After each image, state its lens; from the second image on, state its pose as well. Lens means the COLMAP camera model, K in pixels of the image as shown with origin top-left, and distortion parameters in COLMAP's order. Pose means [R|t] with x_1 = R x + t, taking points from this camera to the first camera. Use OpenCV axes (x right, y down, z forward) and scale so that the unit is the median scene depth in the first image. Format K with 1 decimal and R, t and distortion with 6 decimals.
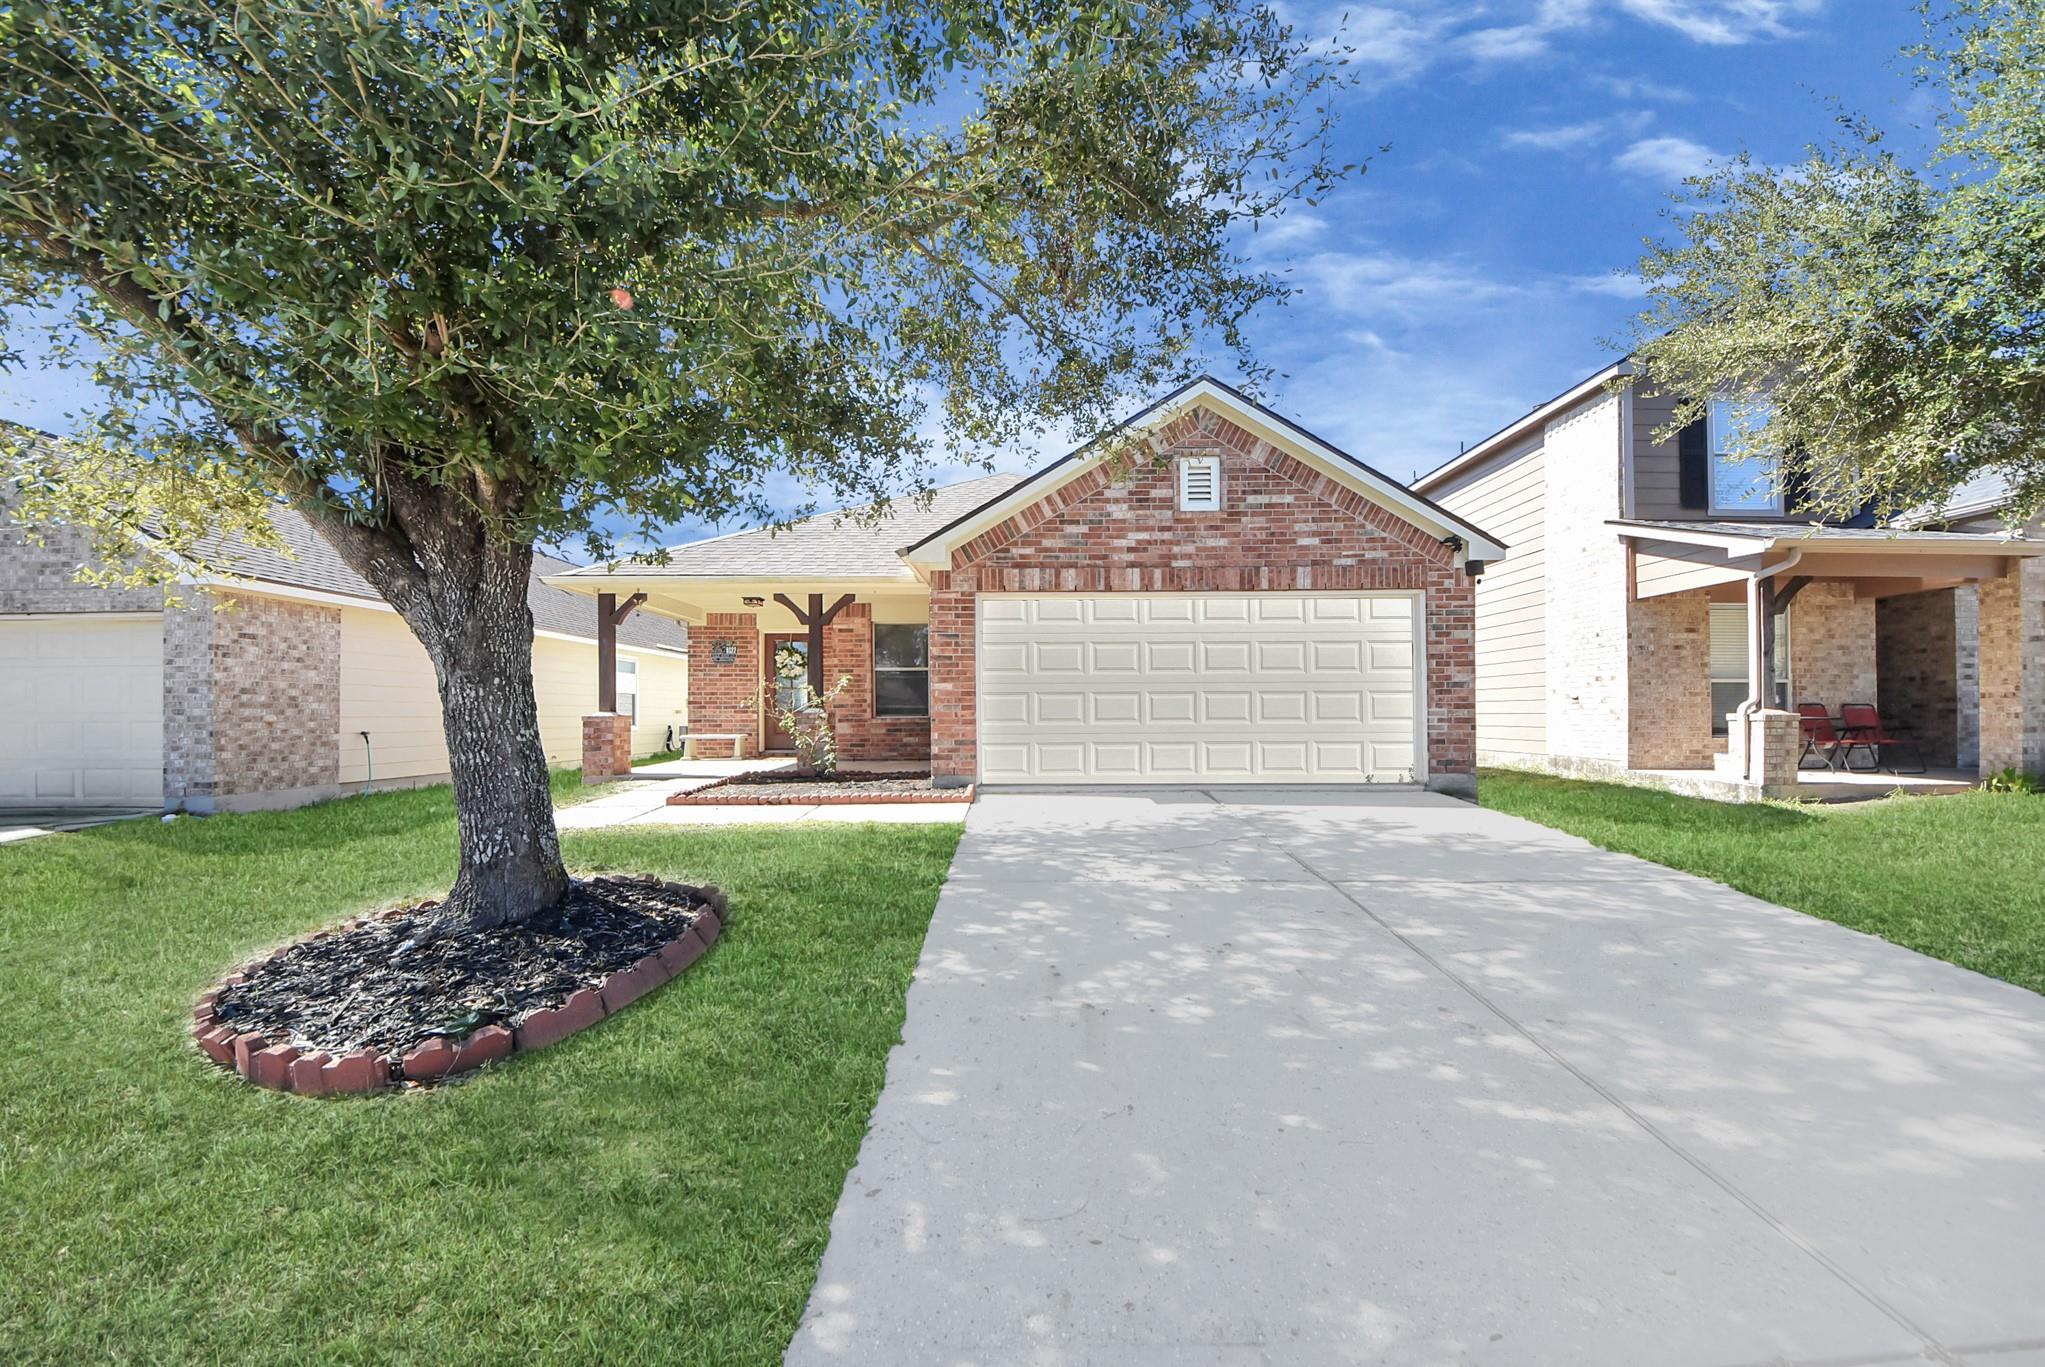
lens RADIAL K [[740.4, 0, 1000.1], [0, 740.4, 751.2], [0, 0, 1]] dist [0.008999, -0.006986]
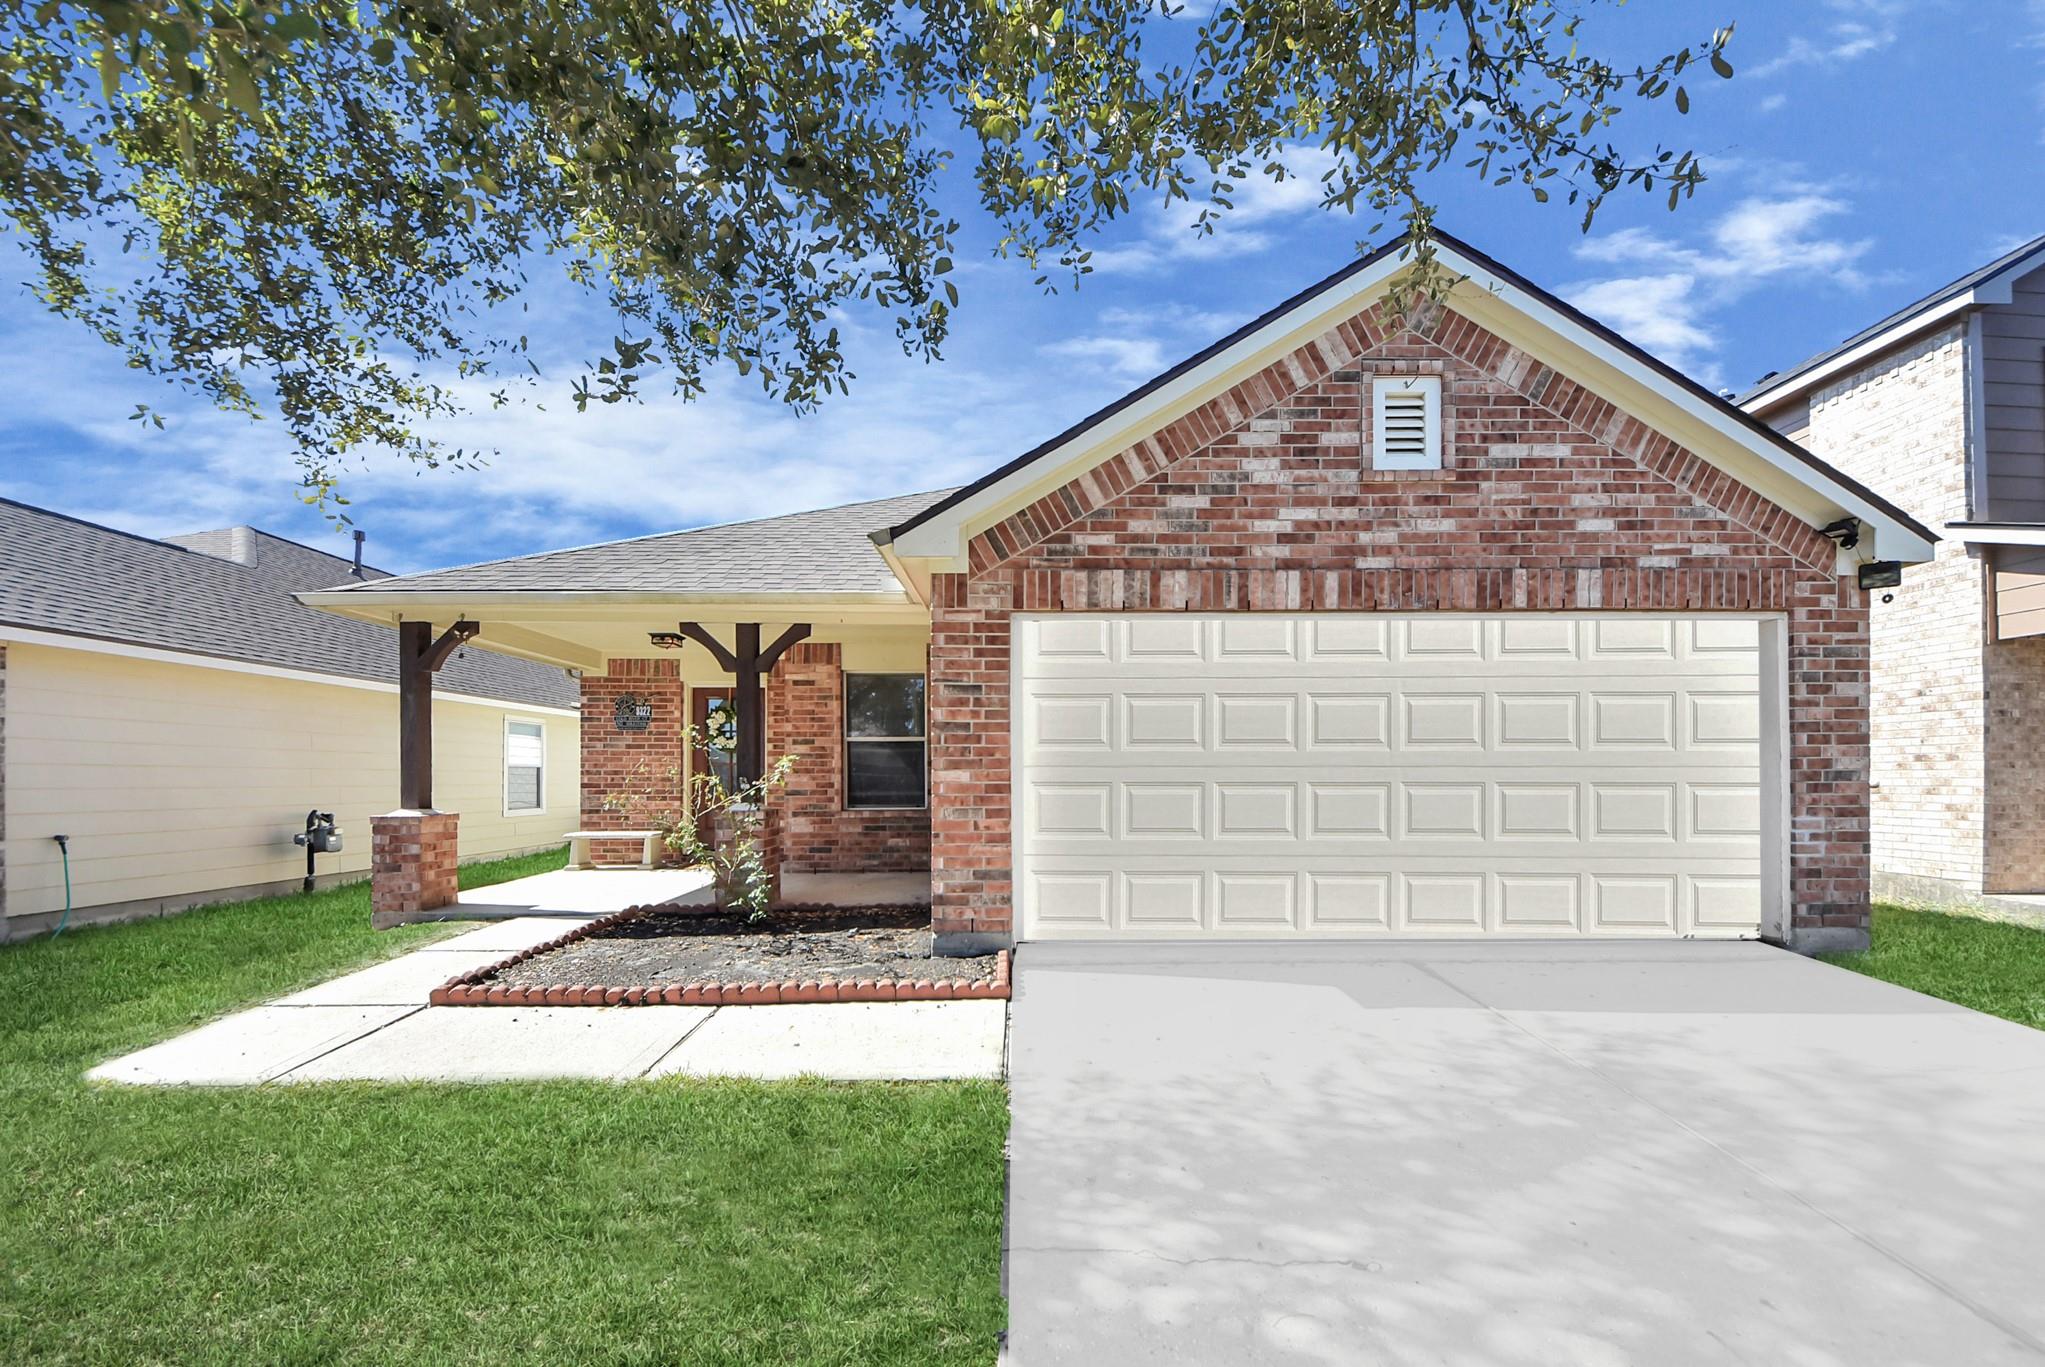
lens RADIAL K [[740.4, 0, 1008.6], [0, 740.4, 792.9], [0, 0, 1]] dist [0.008999, -0.006986]
pose [[0.999675, 0.000473, 0.025500, -0.049507], [0.000227, 0.999623, -0.027439, -0.060006], [-0.025503, 0.027436, 0.999298, 0.436476]]
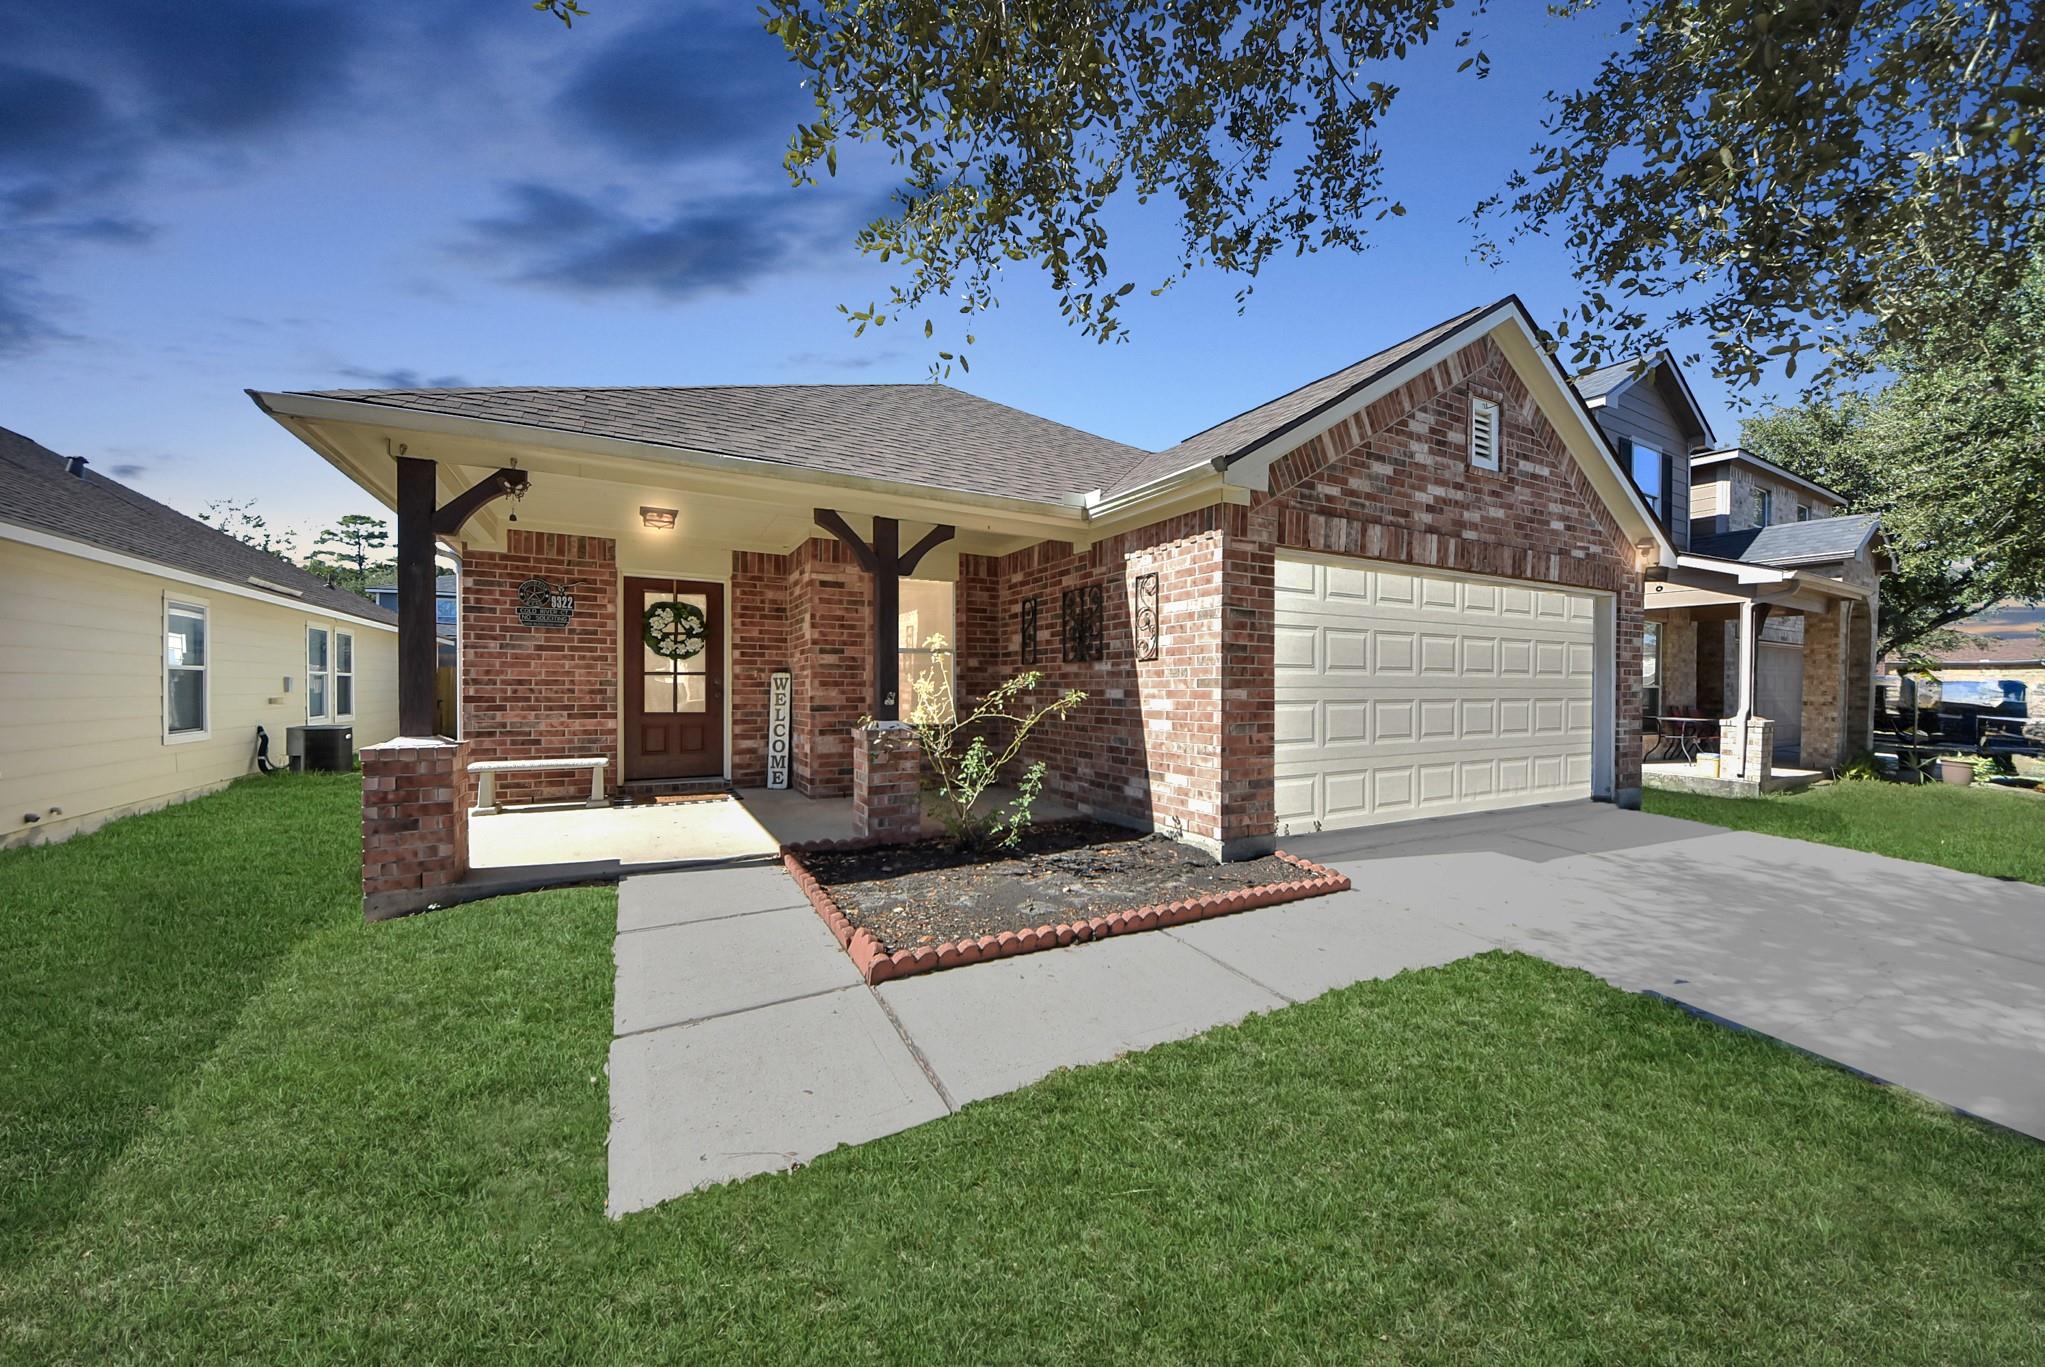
lens RADIAL K [[740.4, 0, 1006.4], [0, 740.4, 720.1], [0, 0, 1]] dist [0.008999, -0.006986]
pose [[0.871007, -0.013509, 0.491085, -0.543958], [0.016109, 0.999870, -0.001067, -0.068903], [-0.491006, 0.008841, 0.871111, 0.564534]]
